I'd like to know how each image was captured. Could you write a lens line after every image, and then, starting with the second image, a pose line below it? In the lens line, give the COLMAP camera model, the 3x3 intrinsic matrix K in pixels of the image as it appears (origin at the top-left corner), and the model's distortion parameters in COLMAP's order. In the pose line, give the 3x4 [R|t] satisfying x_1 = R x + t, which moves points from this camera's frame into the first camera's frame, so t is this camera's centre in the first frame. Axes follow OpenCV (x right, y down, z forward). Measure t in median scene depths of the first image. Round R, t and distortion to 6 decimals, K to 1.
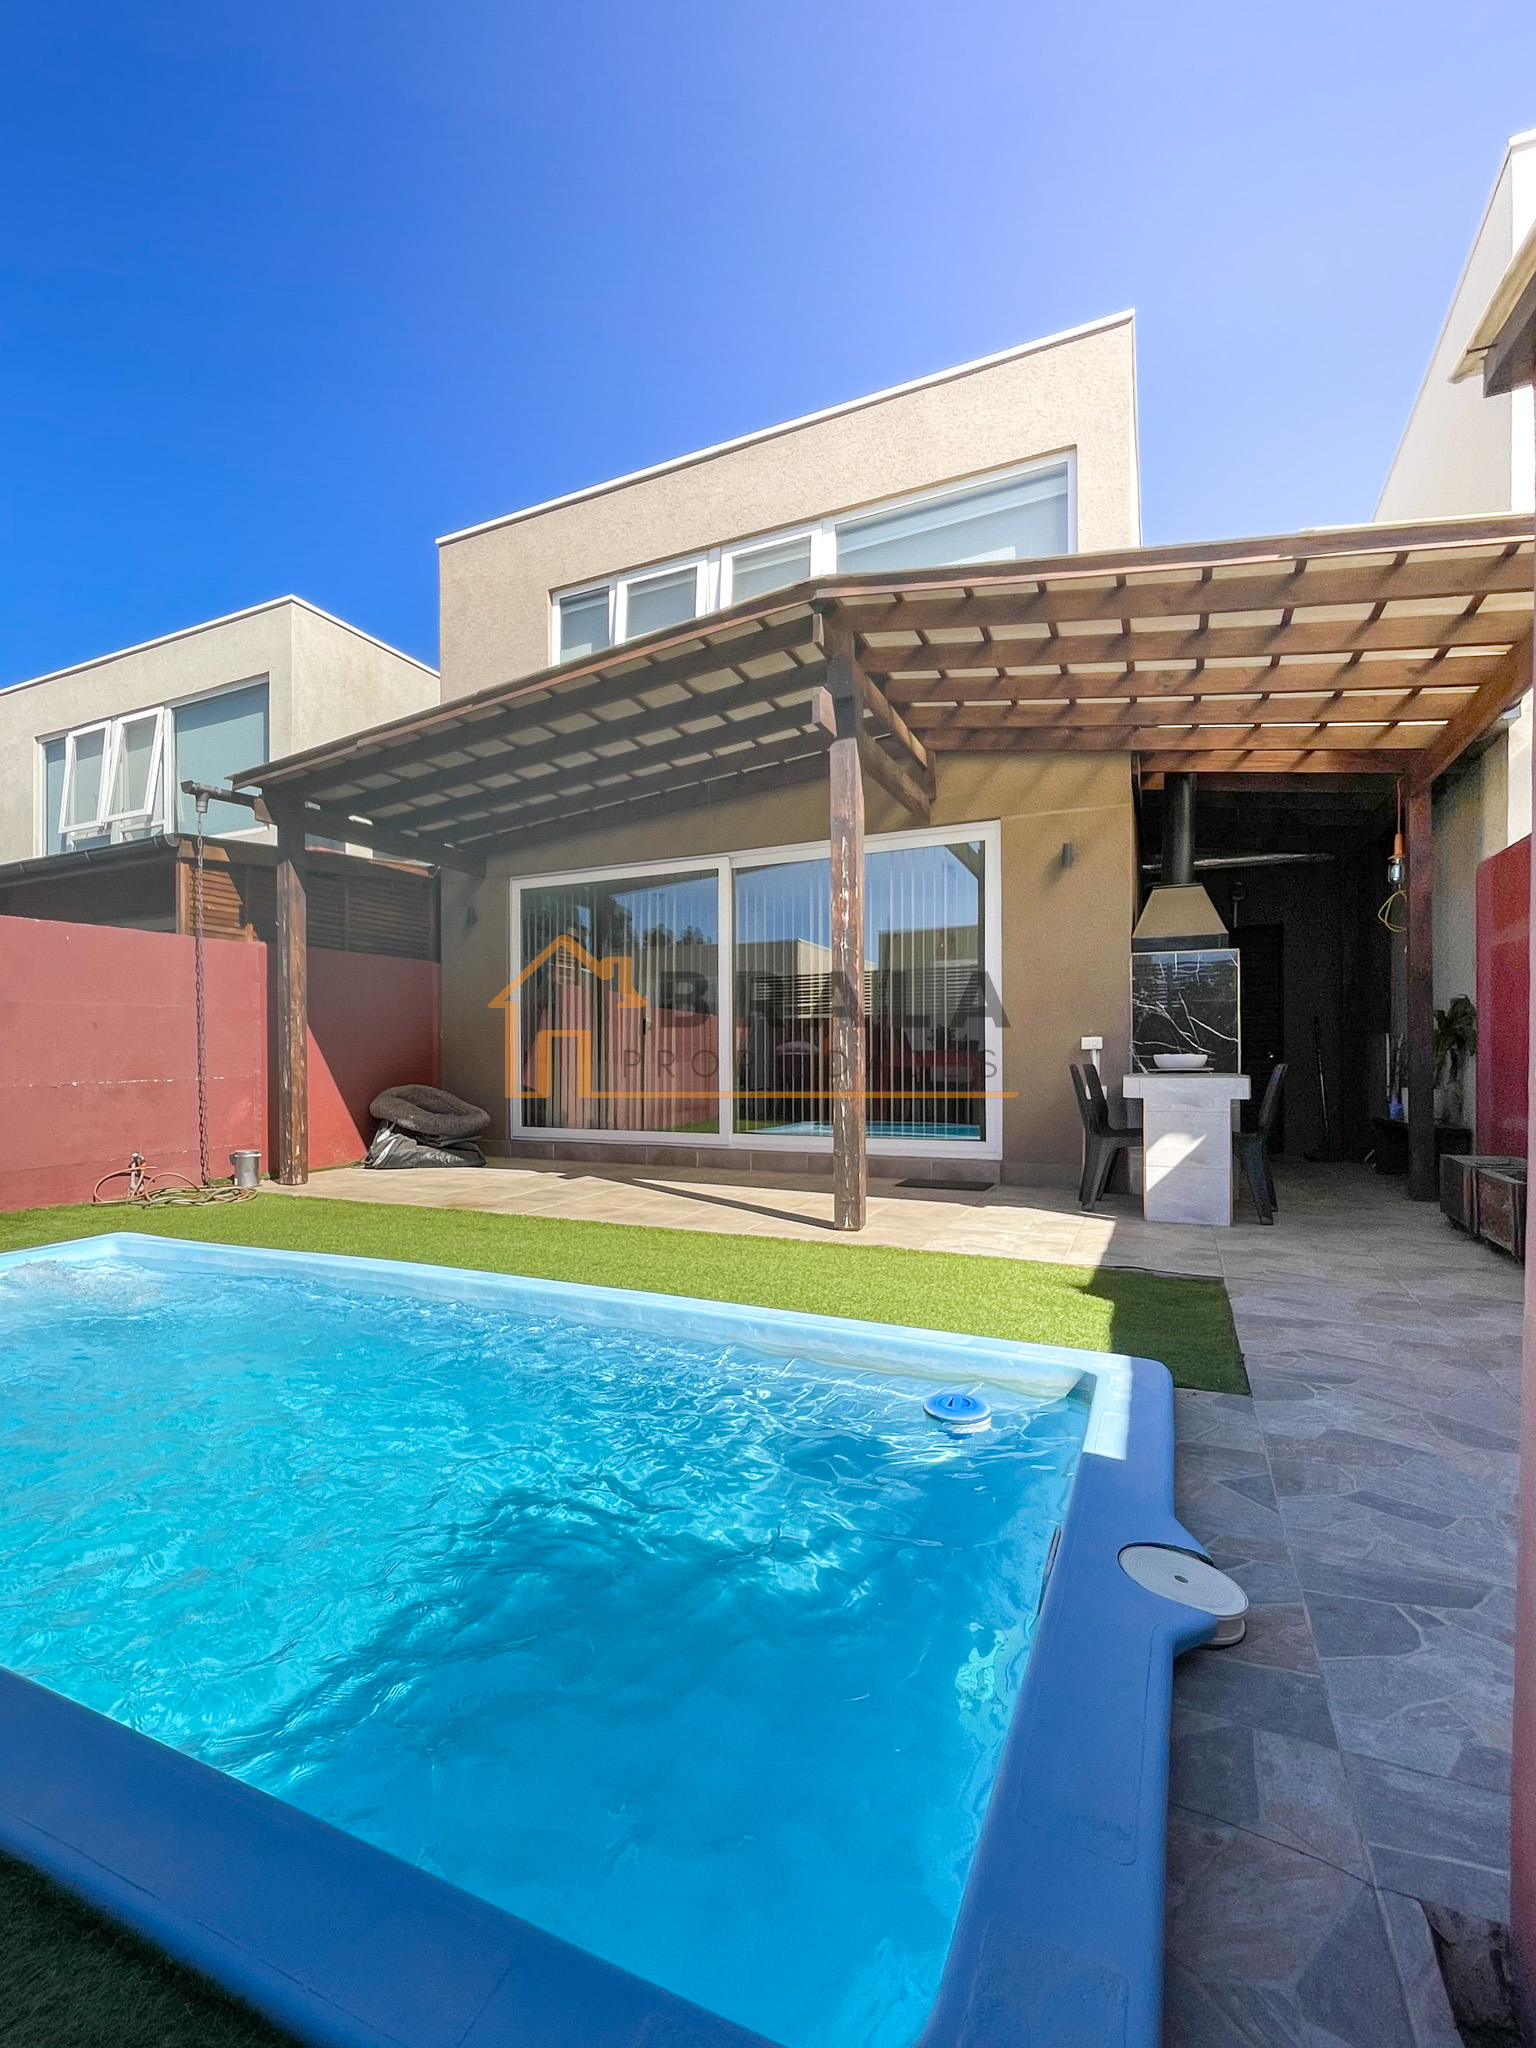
lens RADIAL K [[866.4, 0, 766.1], [0, 866.4, 1013.7], [0, 0, 1]] dist [0.000268, 0.000309]
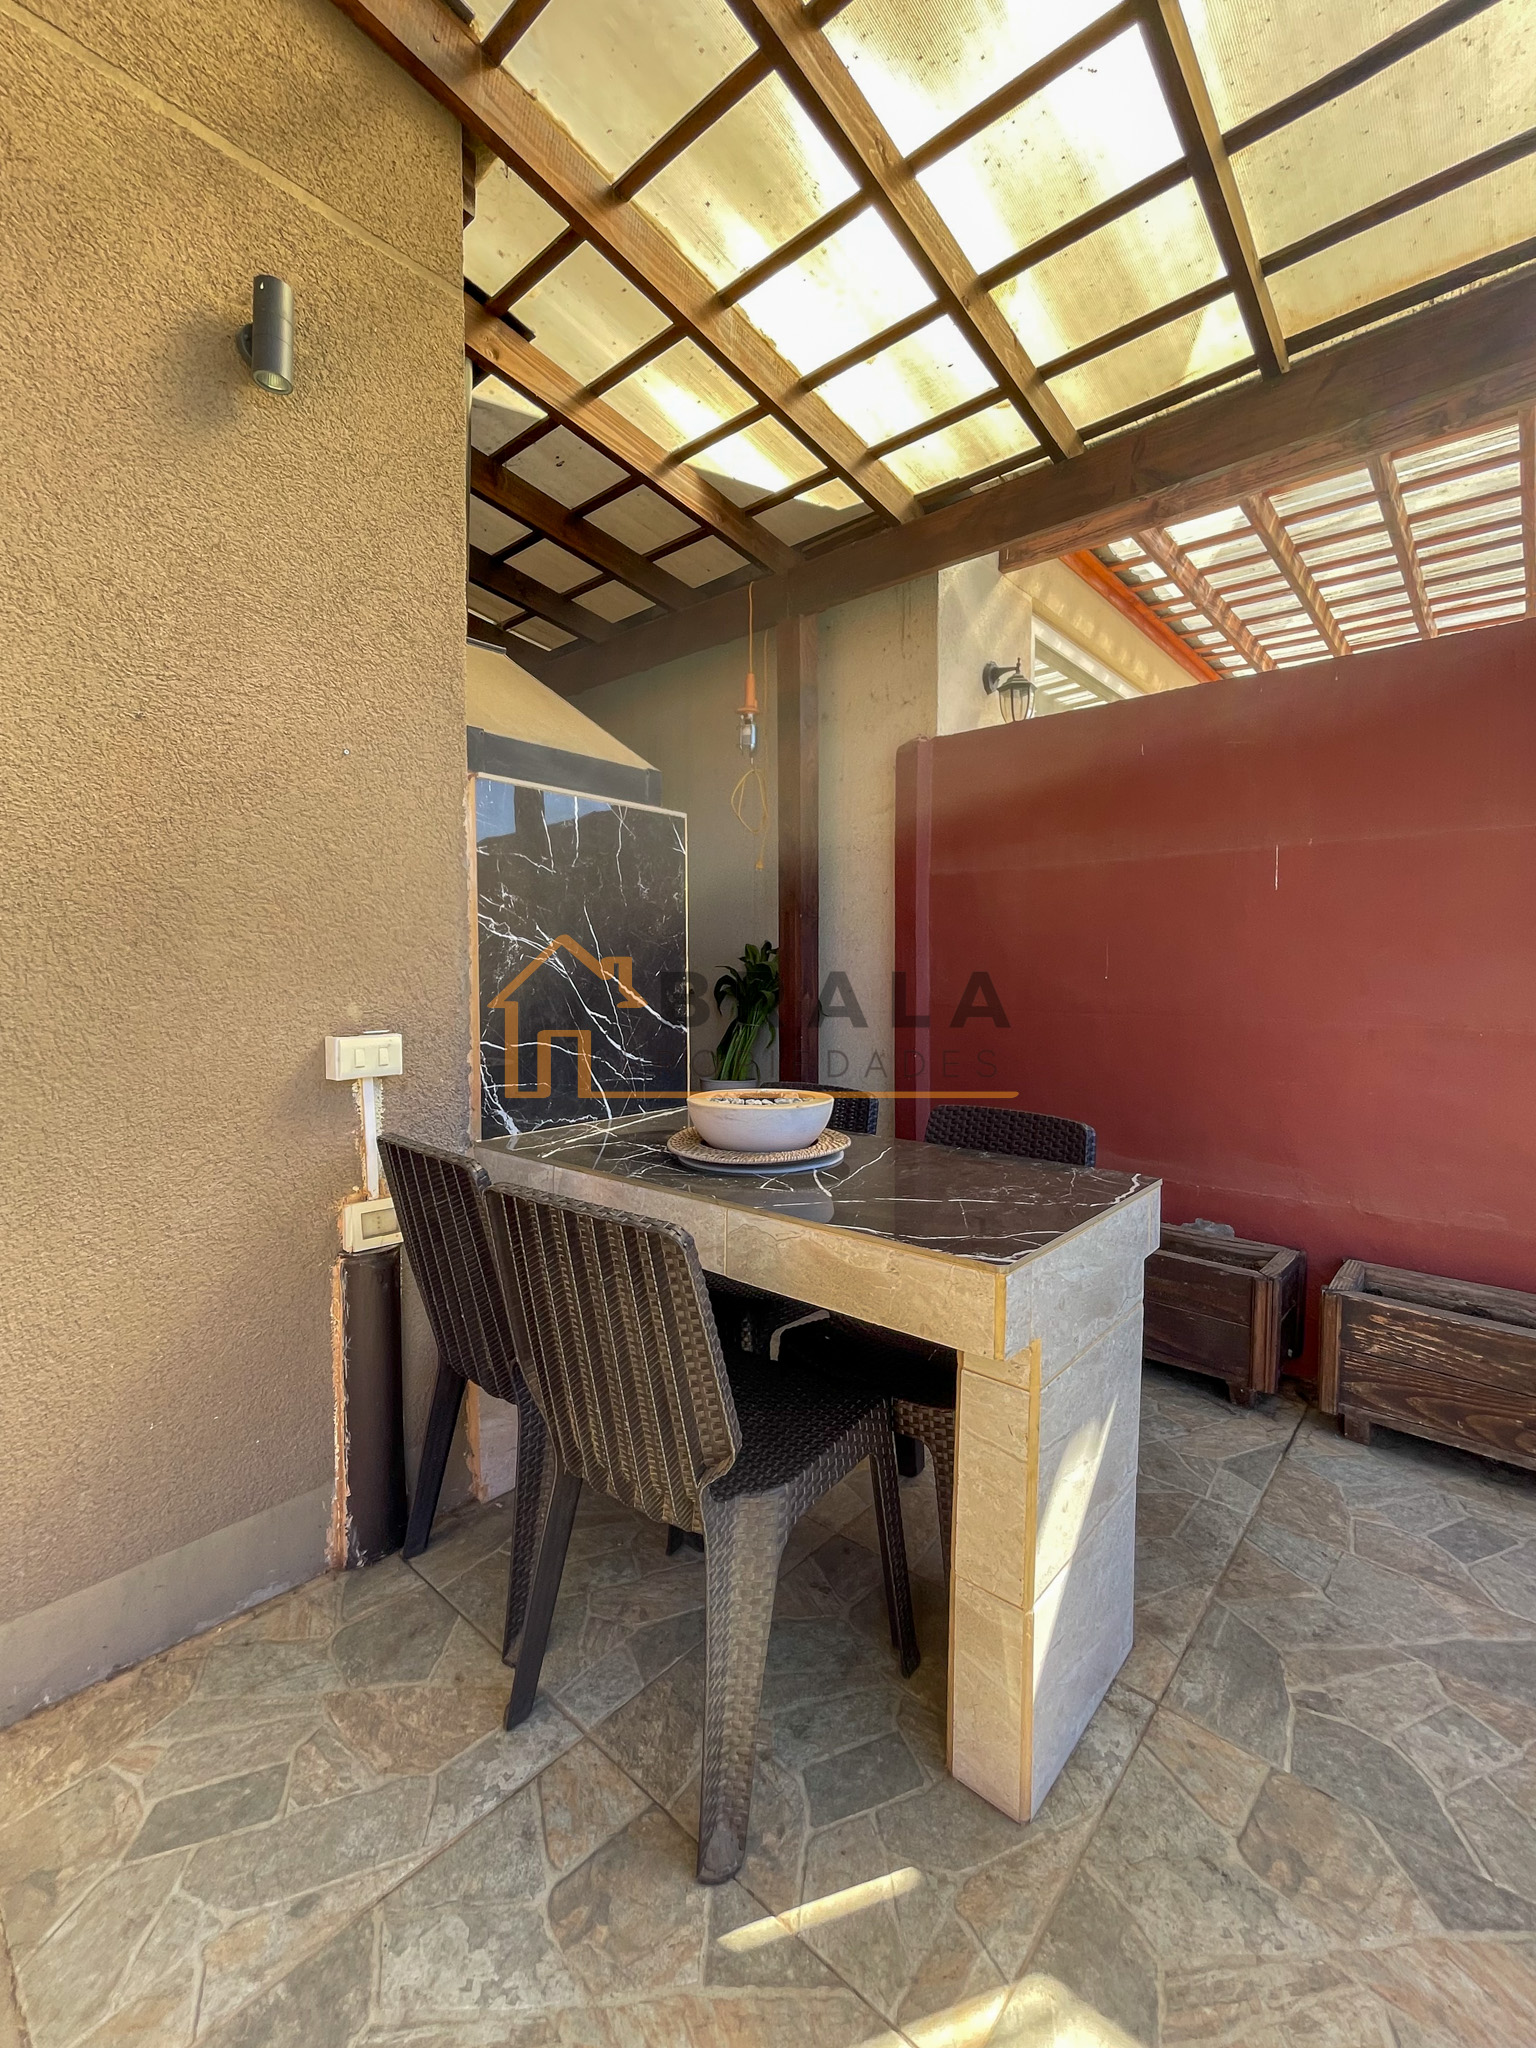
lens RADIAL K [[866.4, 0, 766.1], [0, 866.4, 1013.7], [0, 0, 1]] dist [0.000268, 0.000309]
pose [[0.293727, -0.040891, 0.955014, 0.136447], [-0.045915, 0.997328, 0.056824, -0.002883], [-0.954786, -0.060540, 0.291065, 0.774927]]
